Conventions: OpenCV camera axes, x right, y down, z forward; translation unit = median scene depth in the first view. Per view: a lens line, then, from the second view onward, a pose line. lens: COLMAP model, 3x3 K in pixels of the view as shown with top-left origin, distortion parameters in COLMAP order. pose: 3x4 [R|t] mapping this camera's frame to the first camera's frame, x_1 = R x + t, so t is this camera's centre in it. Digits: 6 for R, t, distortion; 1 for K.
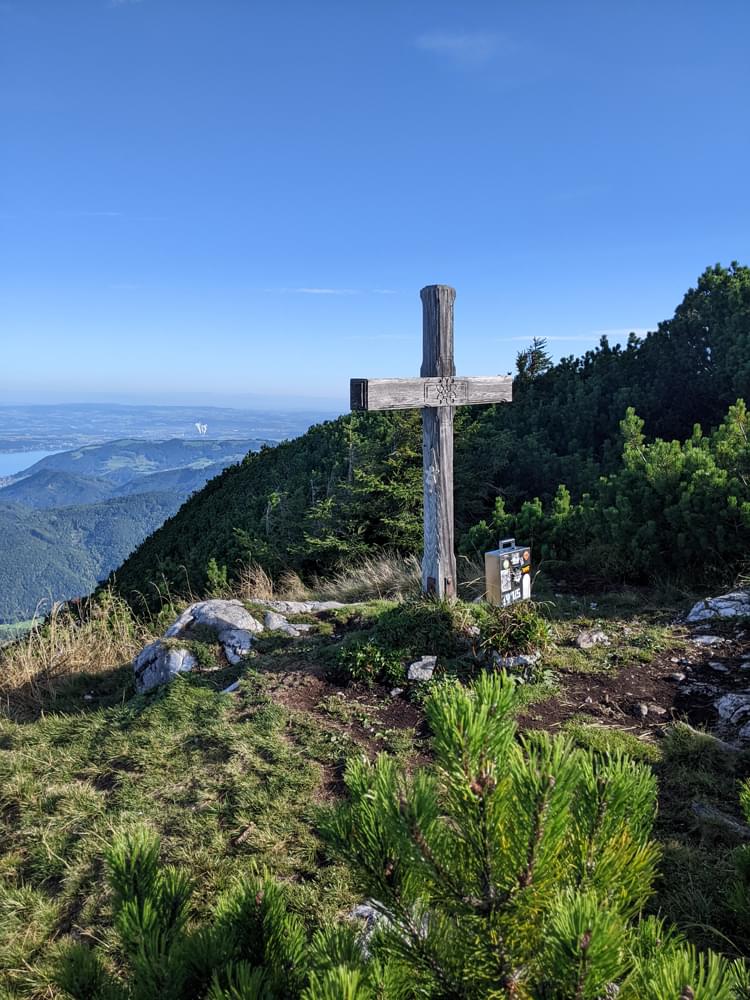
lens RADIAL K [[800.3, 0, 369.7], [0, 800.3, 493.4], [0, 0, 1]] dist [0.050238, -0.090318]
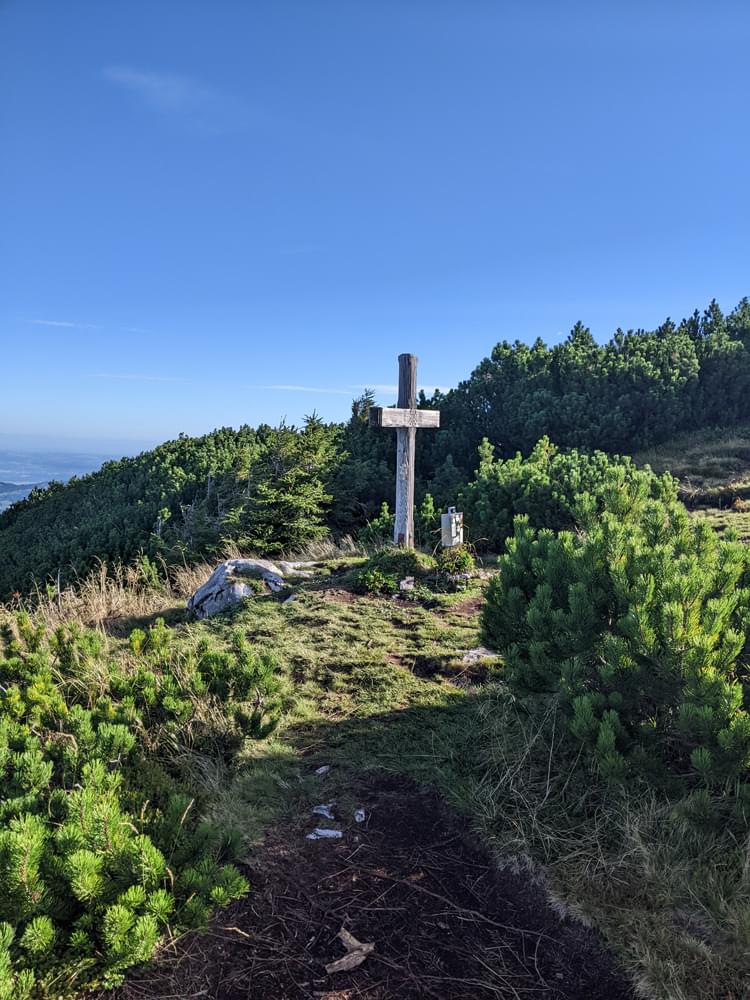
lens RADIAL K [[800.3, 0, 375.7], [0, 800.3, 507.3], [0, 0, 1]] dist [0.050238, -0.090318]
pose [[0.953455, 0.006266, 0.301471, -0.370166], [0.006388, 0.999140, -0.040969, 0.096123], [-0.301469, 0.040988, 0.952595, -0.417691]]
